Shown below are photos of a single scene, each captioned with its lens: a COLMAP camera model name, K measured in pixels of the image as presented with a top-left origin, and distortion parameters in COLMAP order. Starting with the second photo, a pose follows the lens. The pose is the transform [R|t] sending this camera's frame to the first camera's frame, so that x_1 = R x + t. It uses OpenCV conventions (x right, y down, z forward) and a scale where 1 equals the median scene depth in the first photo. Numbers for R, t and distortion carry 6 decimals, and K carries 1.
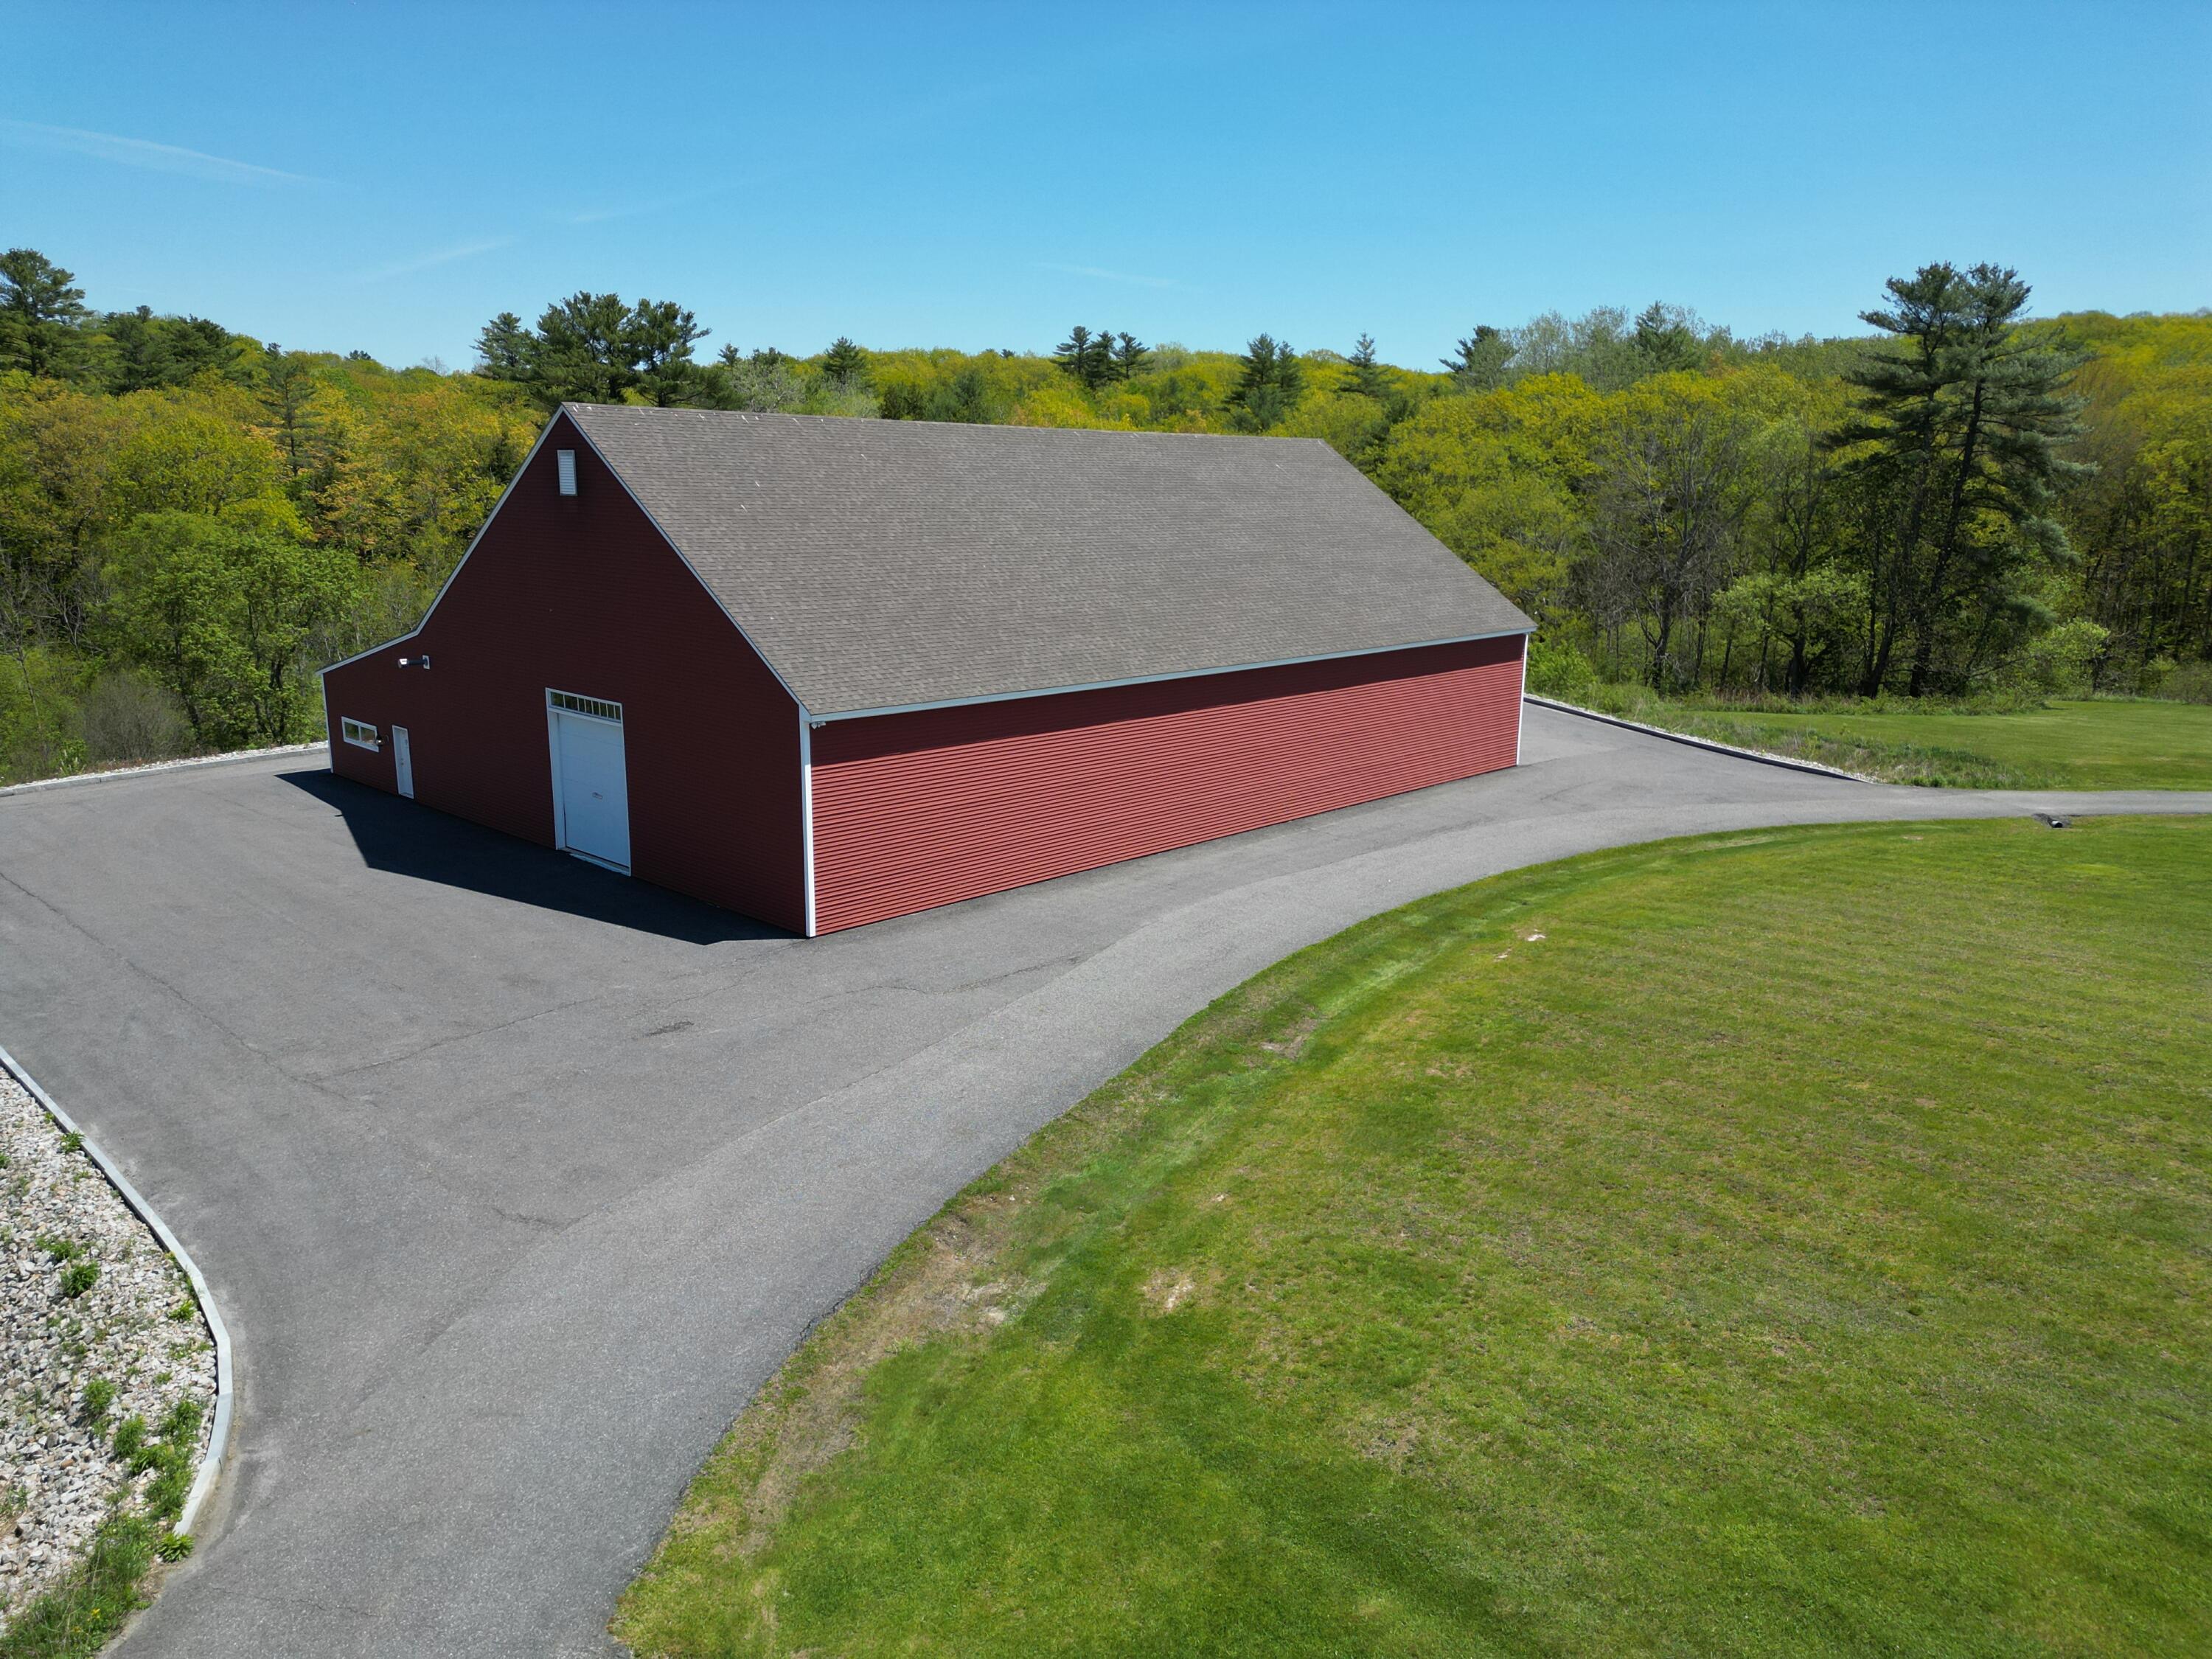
lens RADIAL K [[1543.9, 0, 1104.0], [0, 1543.9, 832.4], [0, 0, 1]] dist [0.062156, -0.048934]
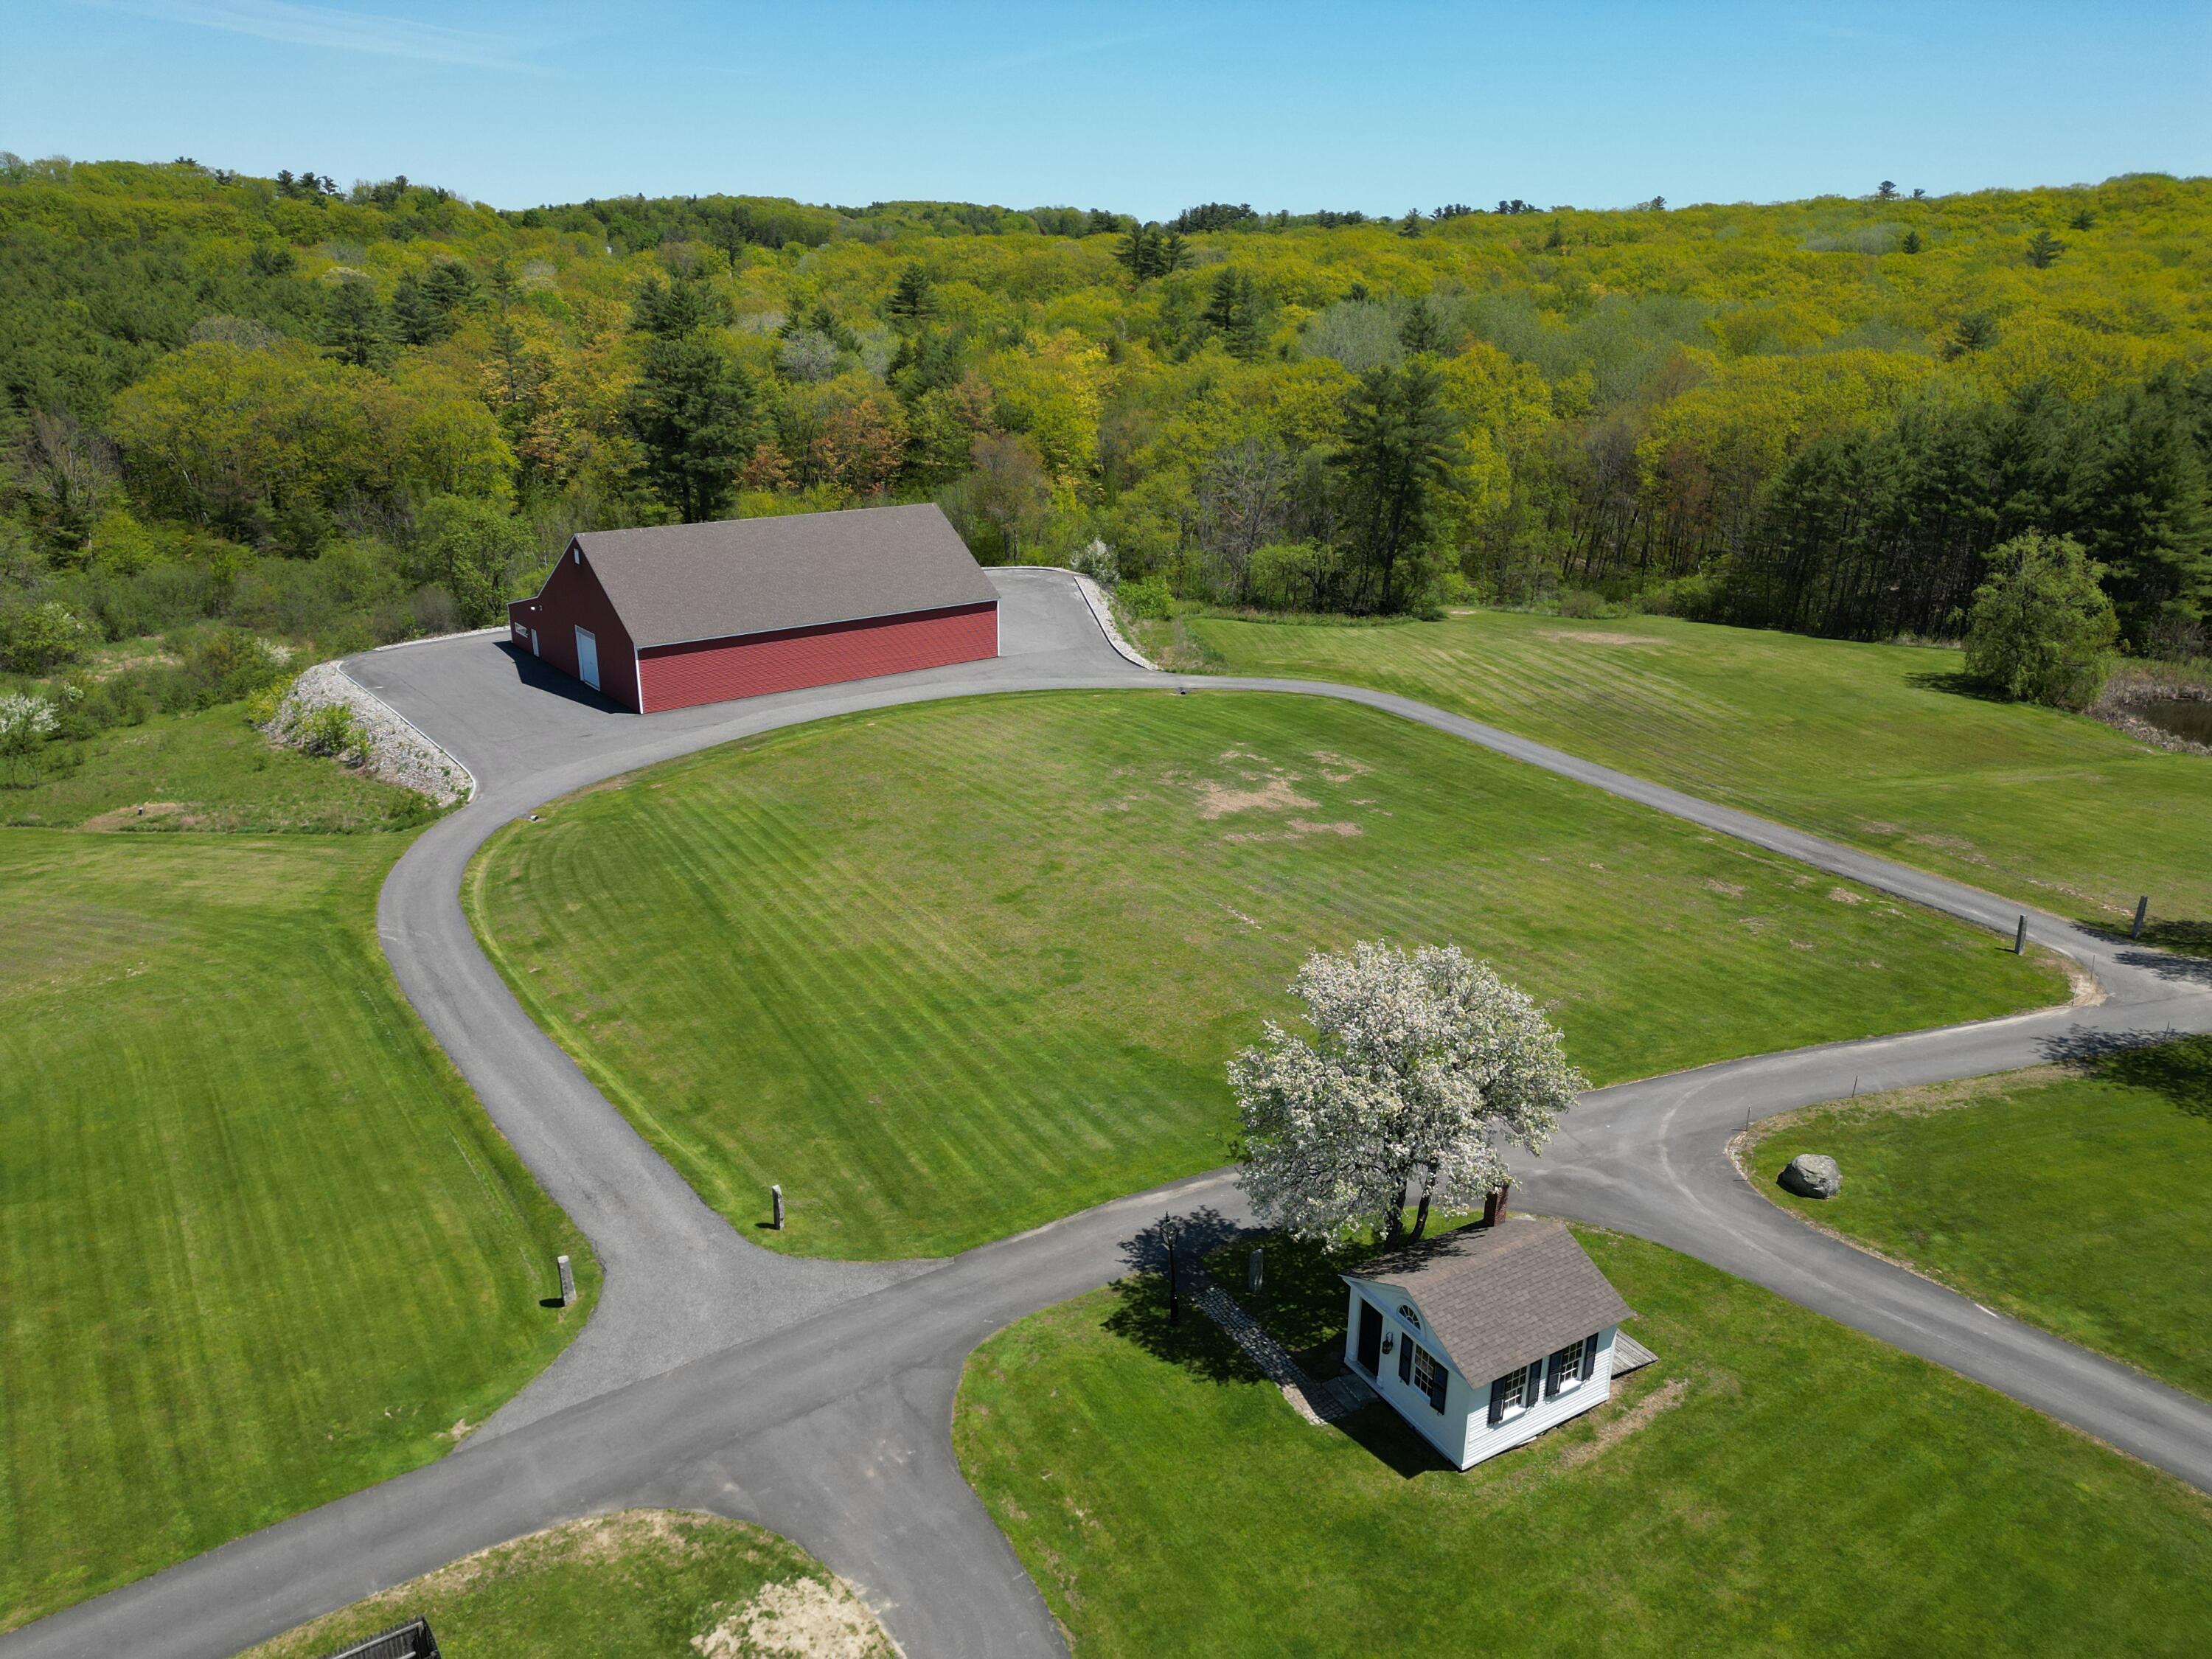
lens RADIAL K [[1543.9, 0, 1108.1], [0, 1543.9, 821.0], [0, 0, 1]] dist [0.062156, -0.048934]
pose [[0.991217, 0.047226, -0.123523, 0.871050], [-0.032183, 0.992124, 0.121057, -0.097440], [0.128267, -0.116018, 0.984930, -1.540969]]
